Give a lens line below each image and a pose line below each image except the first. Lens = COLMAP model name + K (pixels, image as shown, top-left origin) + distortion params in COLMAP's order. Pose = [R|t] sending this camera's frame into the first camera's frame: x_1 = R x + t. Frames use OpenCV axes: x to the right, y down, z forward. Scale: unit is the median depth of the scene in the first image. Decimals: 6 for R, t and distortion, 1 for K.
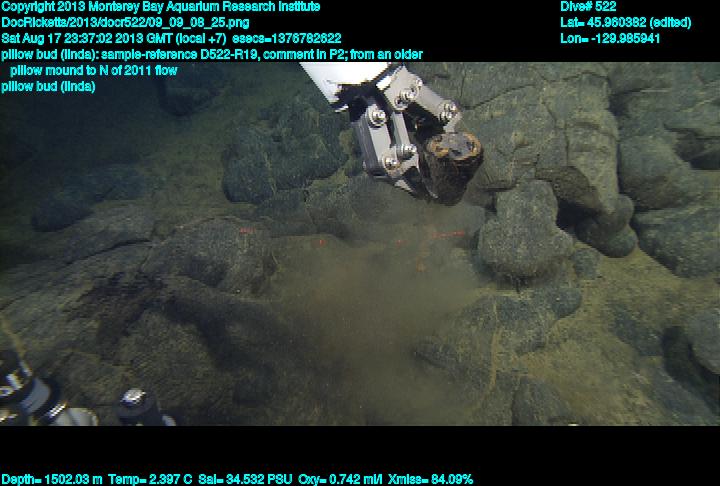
lens RADIAL K [[475.7, 0, 358.9], [0, 475.7, 244.2], [0, 0, 1]] dist [0.002591, 0.036868]
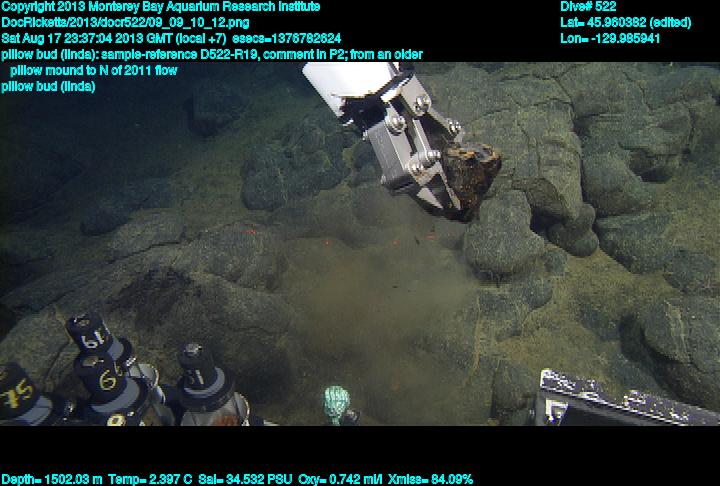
lens RADIAL K [[475.7, 0, 359.2], [0, 475.7, 243.4], [0, 0, 1]] dist [0.002591, 0.036868]
pose [[1.000000, -0.000630, 0.000699, -0.002274], [0.000631, 0.999999, -0.001235, -0.003694], [-0.000699, 0.001235, 0.999999, -0.159519]]
